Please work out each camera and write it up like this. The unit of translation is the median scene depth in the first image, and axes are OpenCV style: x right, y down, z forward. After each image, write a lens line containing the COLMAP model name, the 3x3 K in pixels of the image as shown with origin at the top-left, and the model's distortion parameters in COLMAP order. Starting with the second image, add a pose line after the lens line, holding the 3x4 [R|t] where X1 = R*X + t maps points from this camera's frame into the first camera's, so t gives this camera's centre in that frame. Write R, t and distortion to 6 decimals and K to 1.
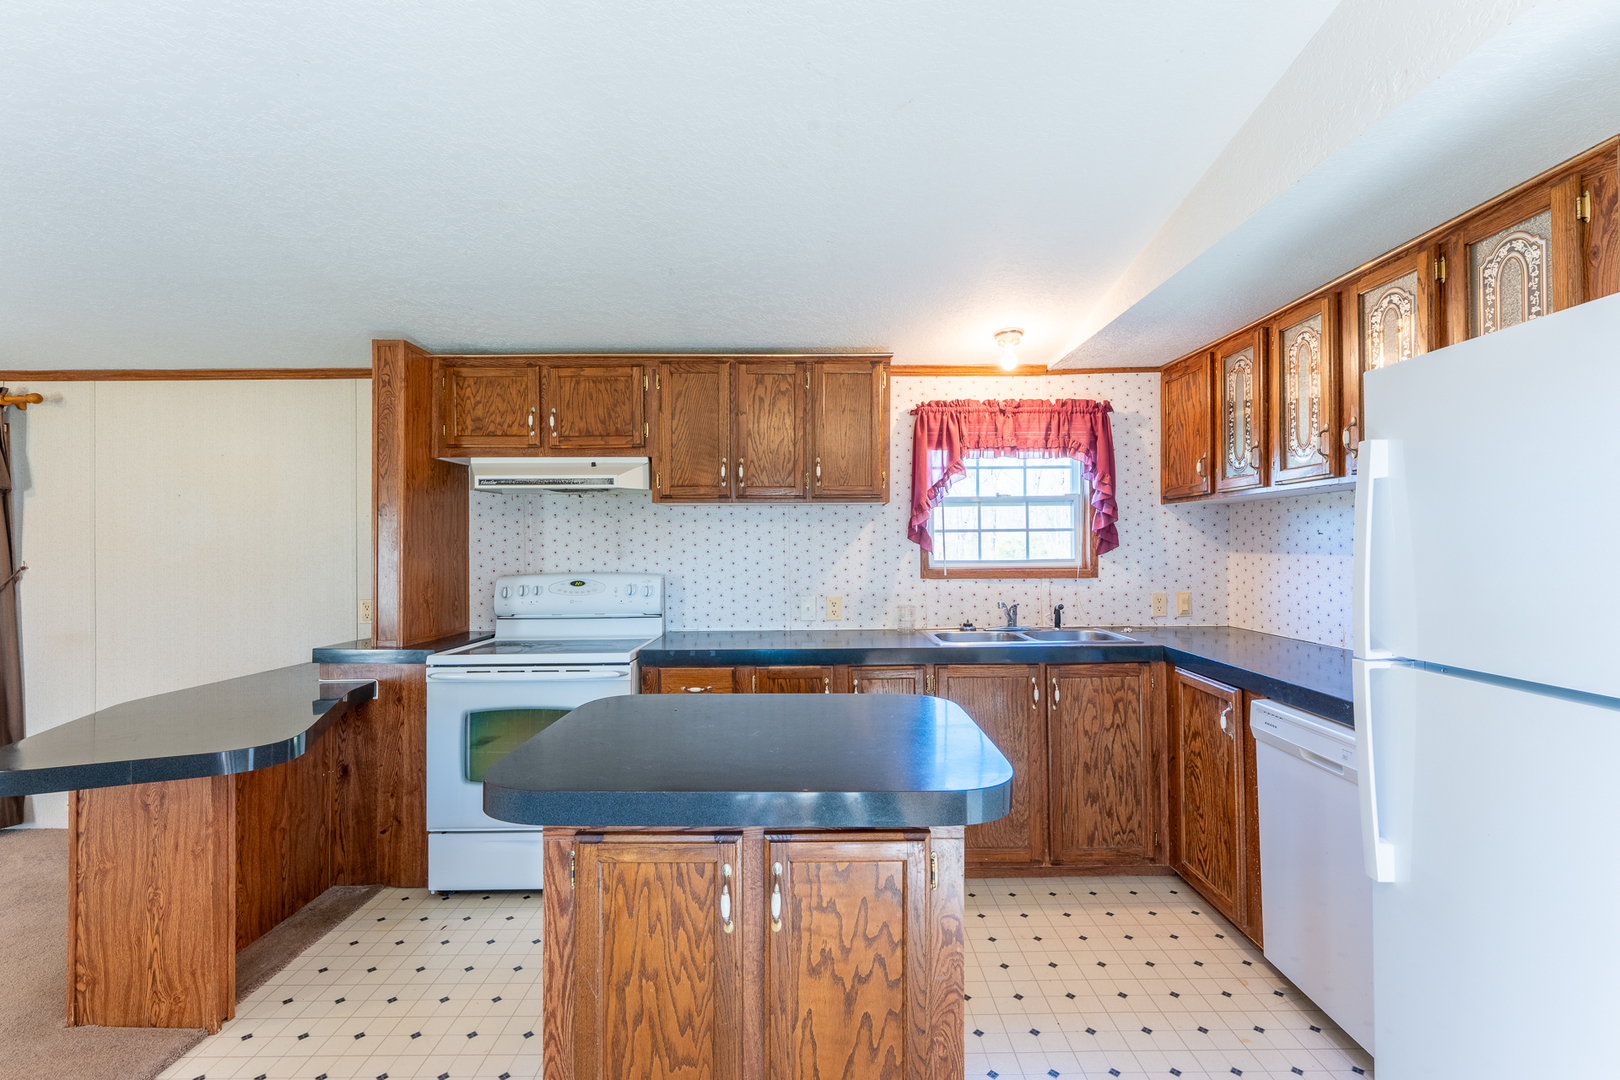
lens RADIAL K [[723.9, 0, 813.6], [0, 723.9, 540.9], [0, 0, 1]] dist [0.001879, -0.001683]
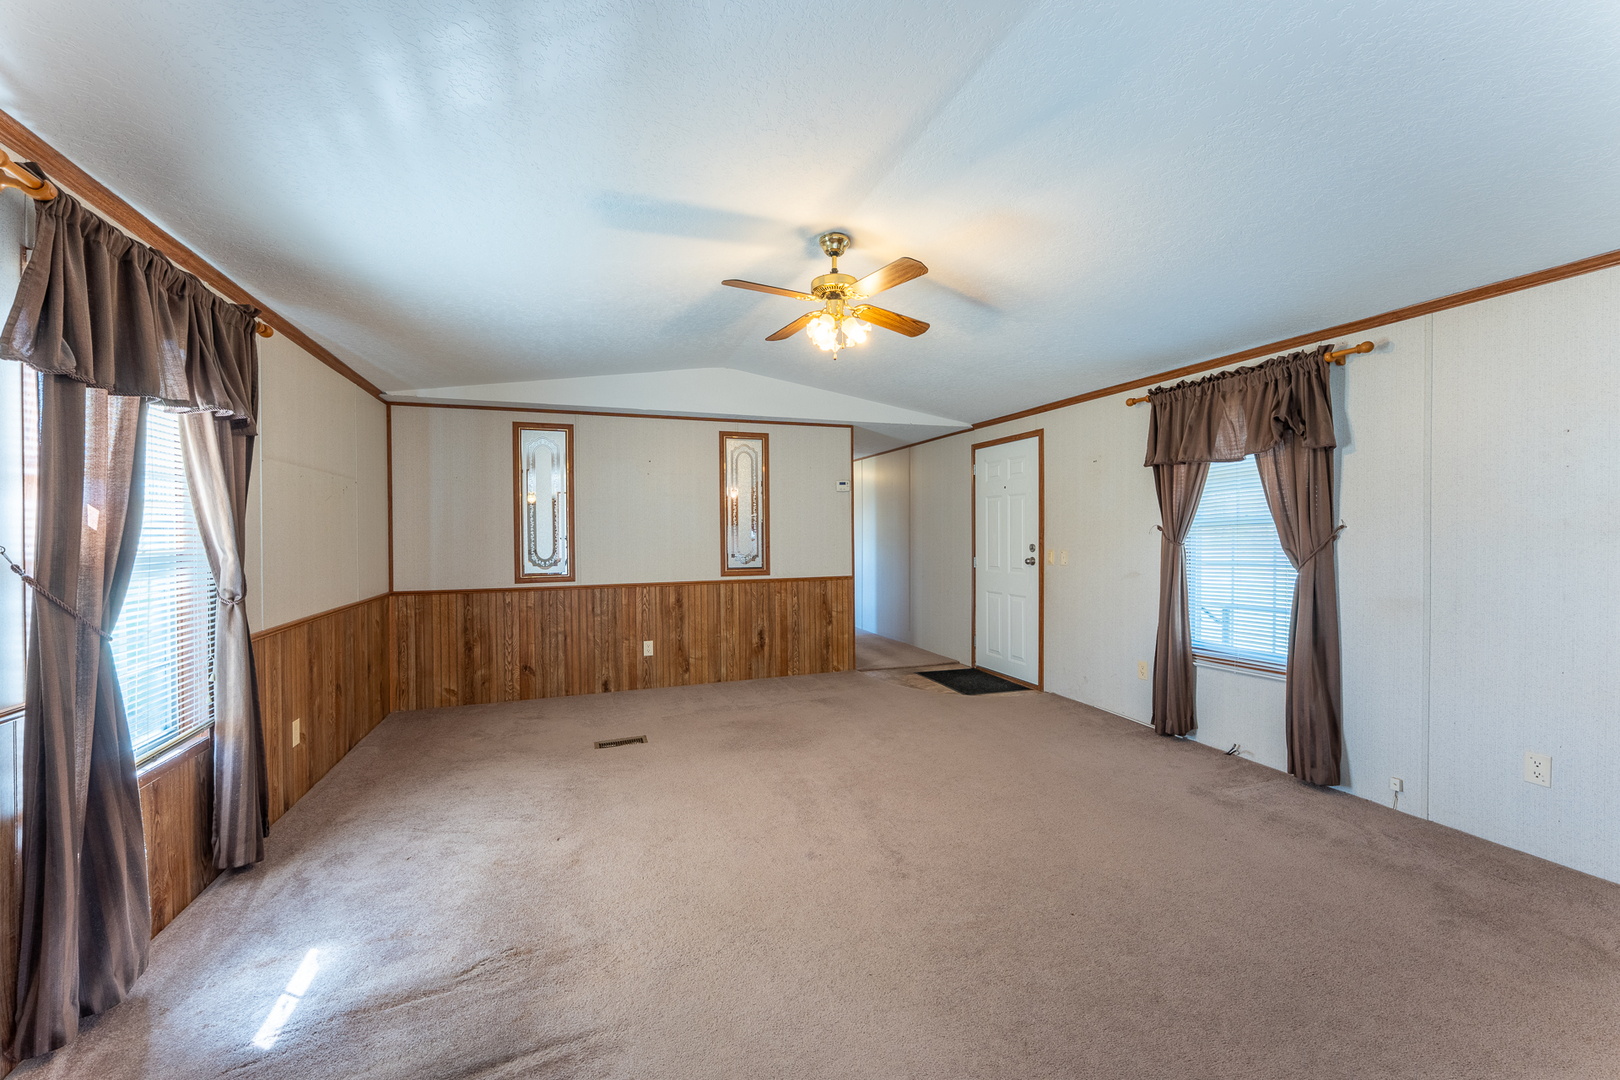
lens RADIAL K [[647.5, 0, 805.3], [0, 647.5, 538.5], [0, 0, 1]] dist [0.000270, -0.000533]
pose [[0.326332, 0.014048, -0.945151, -0.551431], [0.004497, 0.999855, 0.016414, 0.039602], [0.945245, -0.009606, 0.326221, 0.028036]]
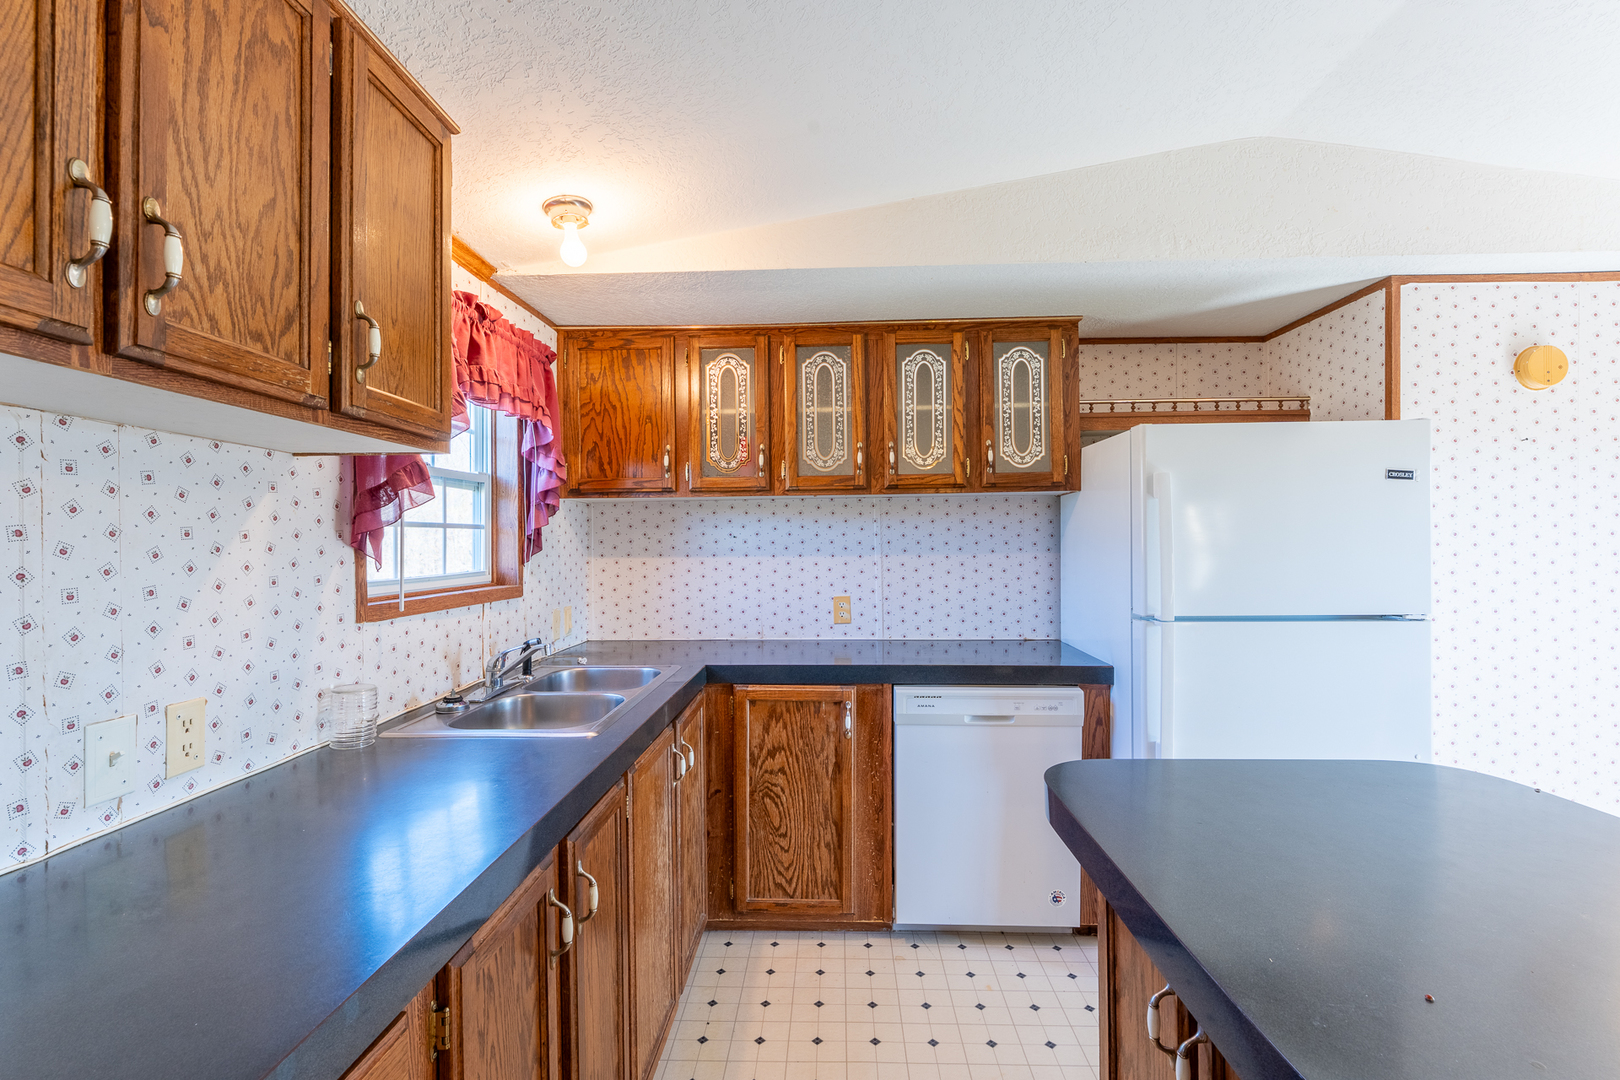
lens RADIAL K [[723.9, 0, 812.9], [0, 723.9, 539.7], [0, 0, 1]] dist [0.001879, -0.001683]
pose [[0.035354, 0.010470, 0.999320, -0.335047], [0.004180, 0.999935, -0.010625, 0.005308], [-0.999366, 0.004553, 0.035308, 0.763004]]
